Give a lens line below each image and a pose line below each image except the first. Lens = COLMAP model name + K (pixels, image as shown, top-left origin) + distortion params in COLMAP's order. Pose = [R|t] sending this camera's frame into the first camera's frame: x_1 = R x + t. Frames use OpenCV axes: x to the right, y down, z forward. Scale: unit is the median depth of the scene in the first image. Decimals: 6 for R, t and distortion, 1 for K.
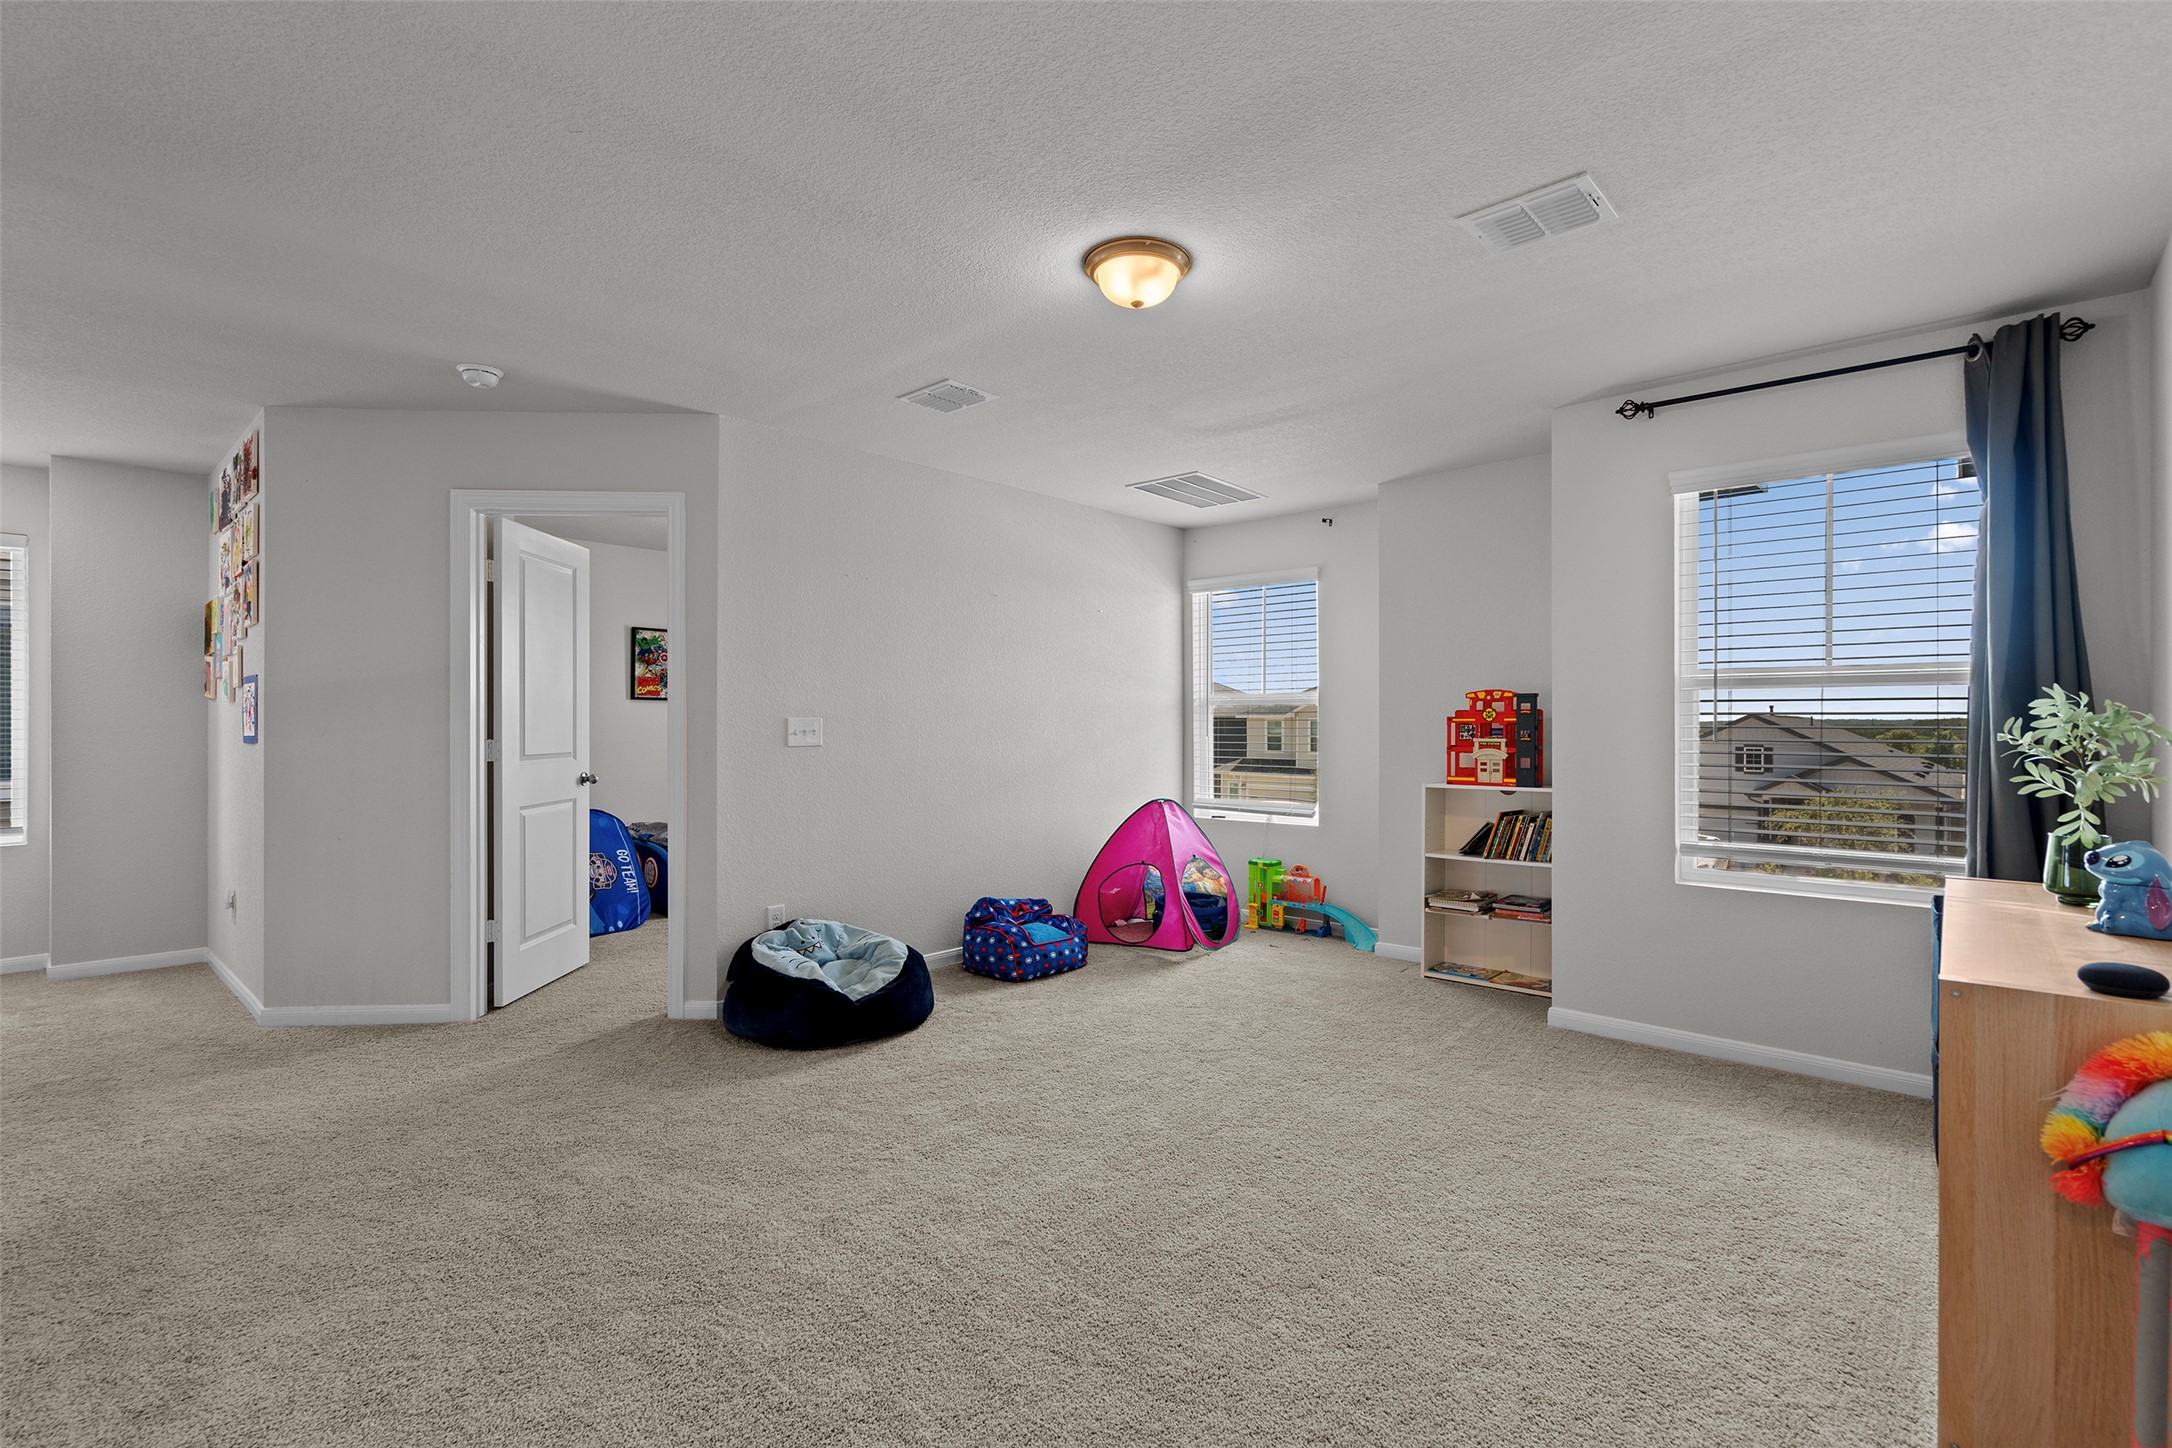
lens RADIAL K [[992.8, 0, 1087.3], [0, 992.8, 722.5], [0, 0, 1]] dist [-0.002185, 0.000861]
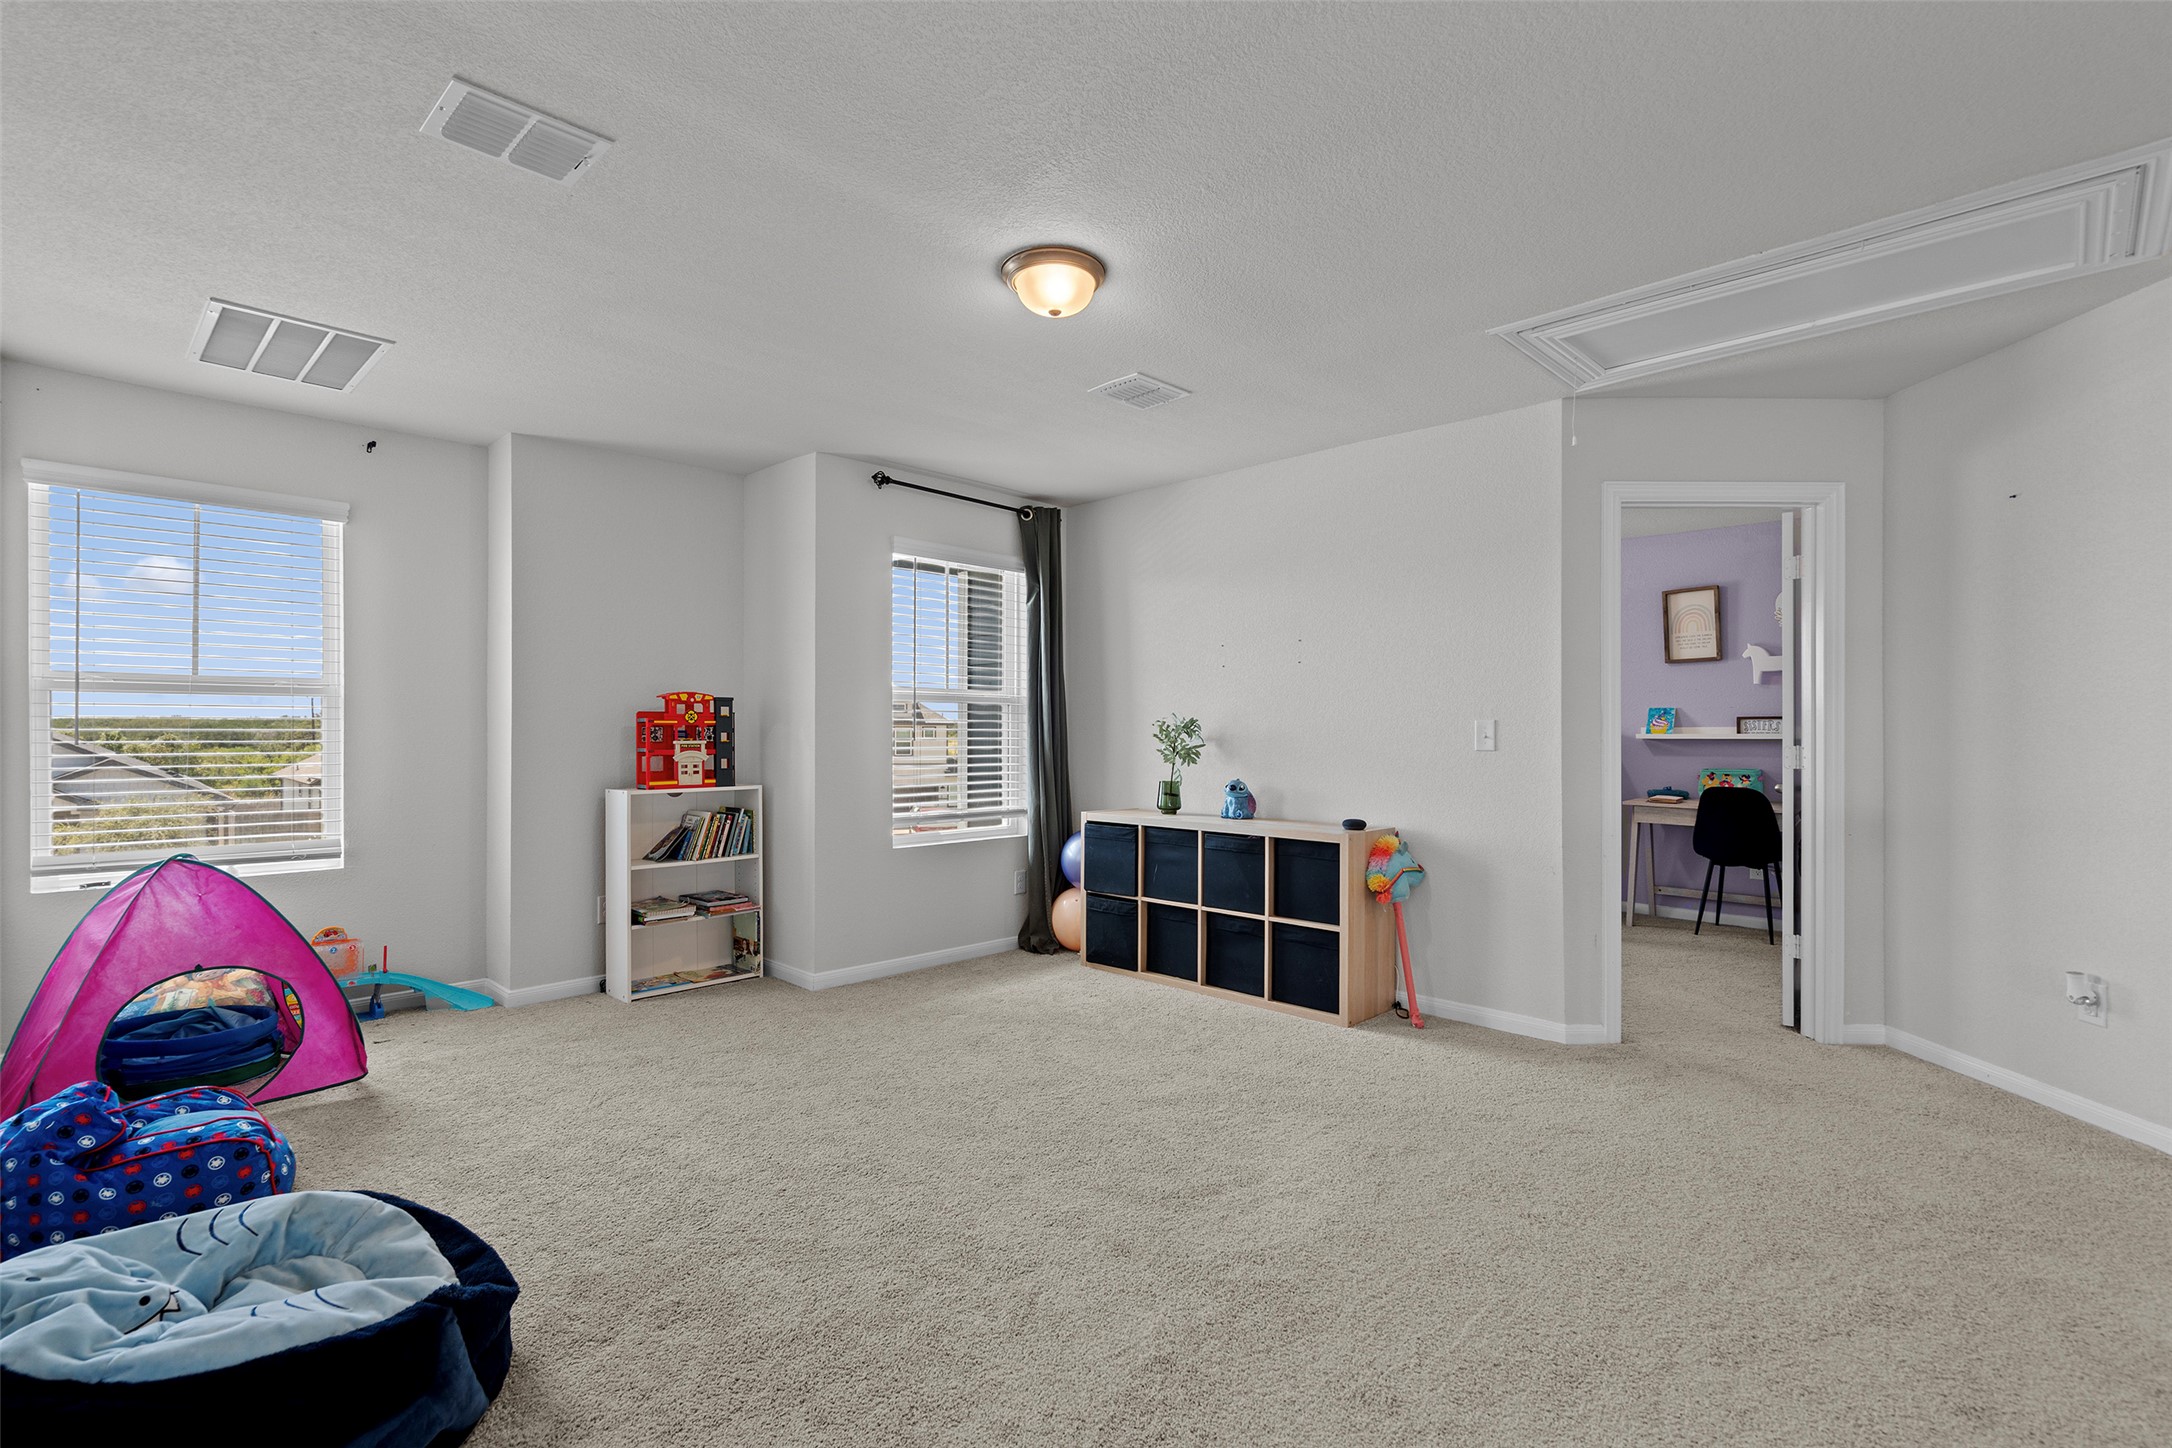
lens RADIAL K [[992.8, 0, 1084.5], [0, 992.8, 731.1], [0, 0, 1]] dist [-0.002185, 0.000861]
pose [[0.042061, 0.009130, 0.999073, -0.580187], [0.000746, 0.999958, -0.009169, 0.015820], [-0.999115, 0.001131, 0.042053, 0.564672]]
